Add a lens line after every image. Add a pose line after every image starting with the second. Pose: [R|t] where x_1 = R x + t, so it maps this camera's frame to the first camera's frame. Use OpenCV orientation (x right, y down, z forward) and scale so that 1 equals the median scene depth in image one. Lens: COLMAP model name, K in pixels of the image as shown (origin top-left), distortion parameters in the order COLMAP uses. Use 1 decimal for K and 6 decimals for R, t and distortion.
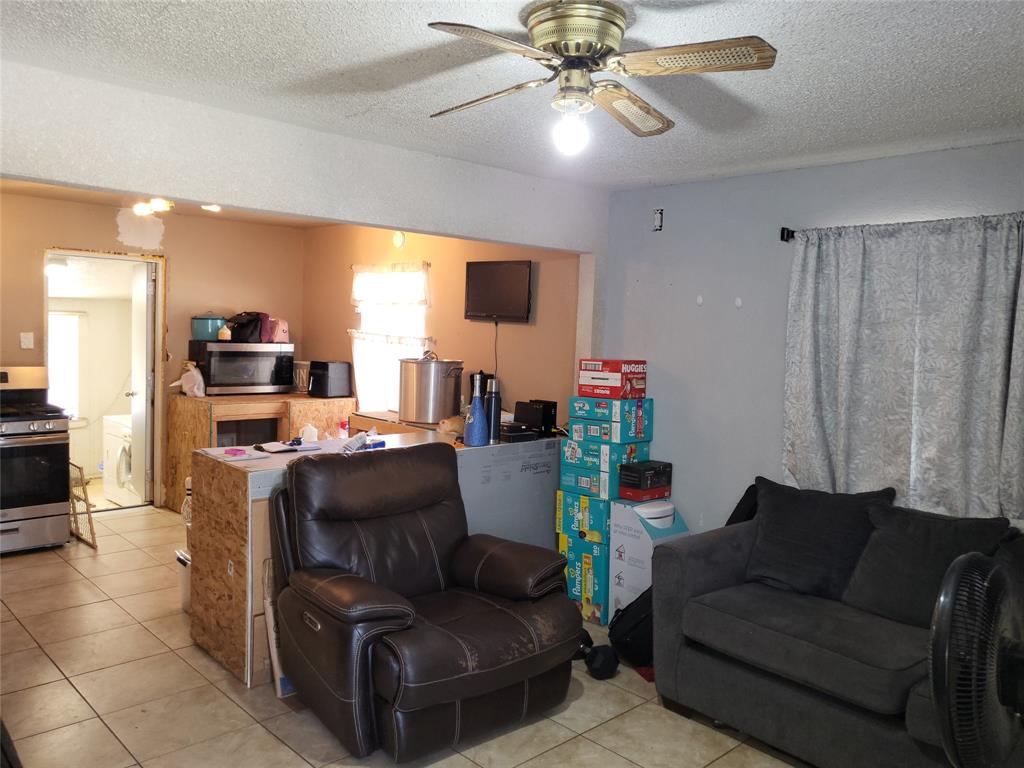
lens RADIAL K [[796.5, 0, 512.1], [0, 796.5, 379.5], [0, 0, 1]] dist [-0.015488, 0.061908]
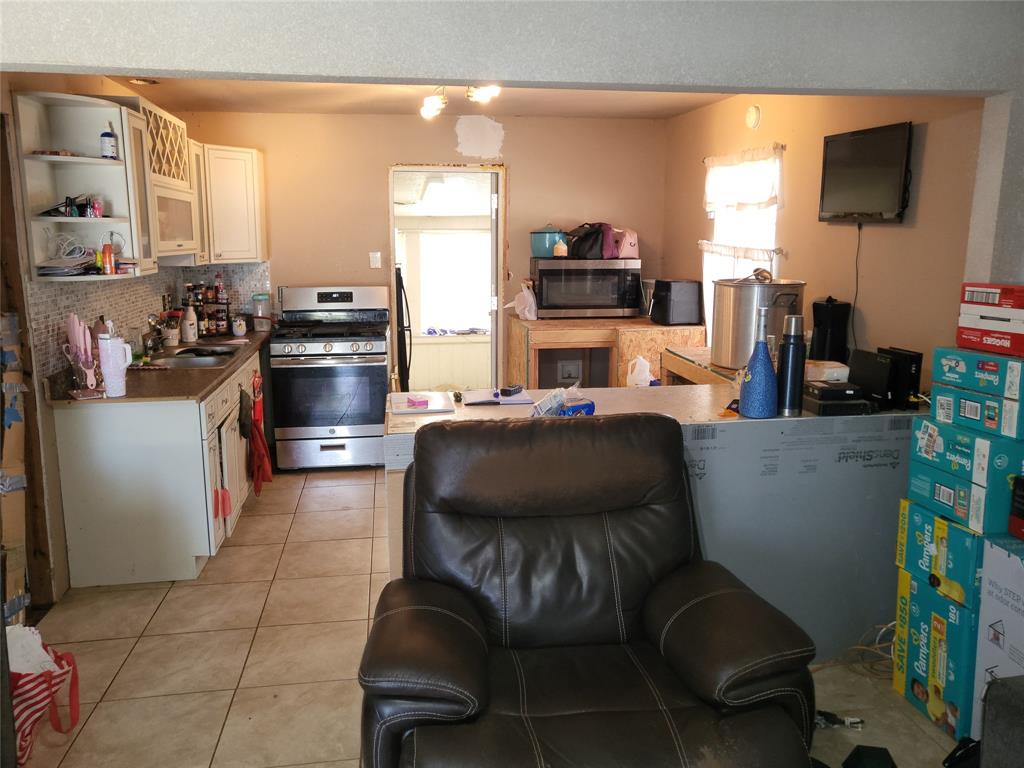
lens RADIAL K [[796.5, 0, 520.4], [0, 796.5, 373.1], [0, 0, 1]] dist [-0.015488, 0.061908]
pose [[0.821120, 0.068785, -0.566595, 0.130514], [-0.010088, 0.994305, 0.106089, -0.016172], [0.570666, -0.081396, 0.817138, 0.281389]]
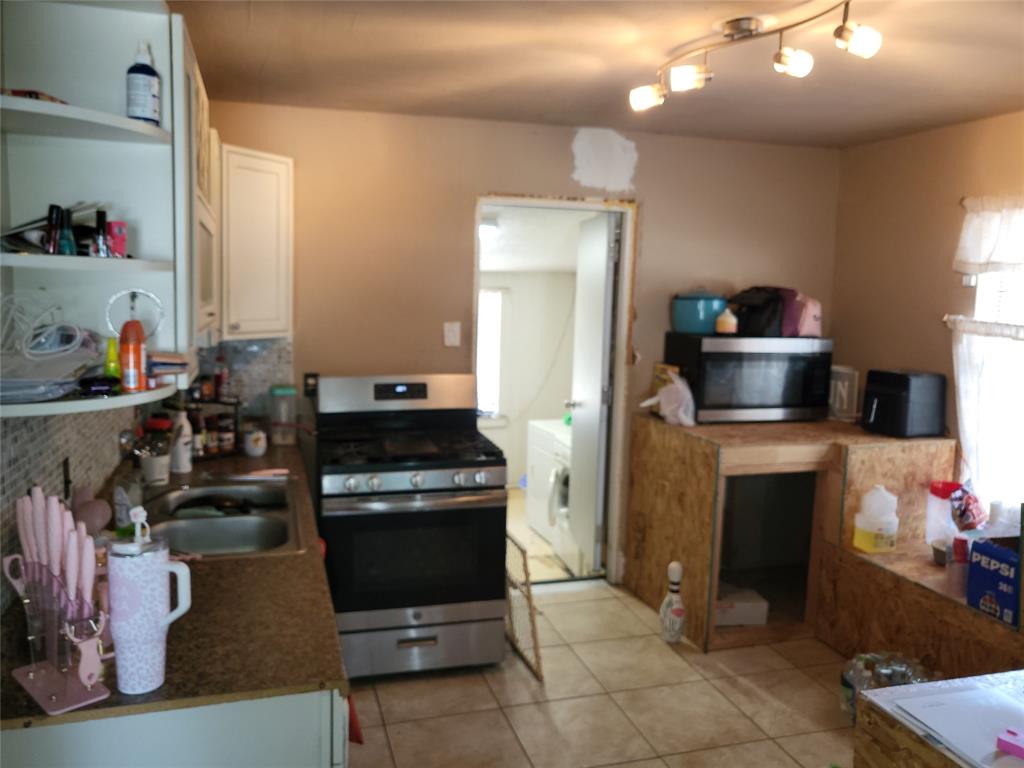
lens RADIAL K [[796.5, 0, 504.7], [0, 796.5, 375.4], [0, 0, 1]] dist [-0.015488, 0.061908]
pose [[0.891935, 0.038104, -0.450555, -0.274492], [-0.023149, 0.998984, 0.038659, -0.042918], [0.451571, -0.024051, 0.891911, 0.437998]]
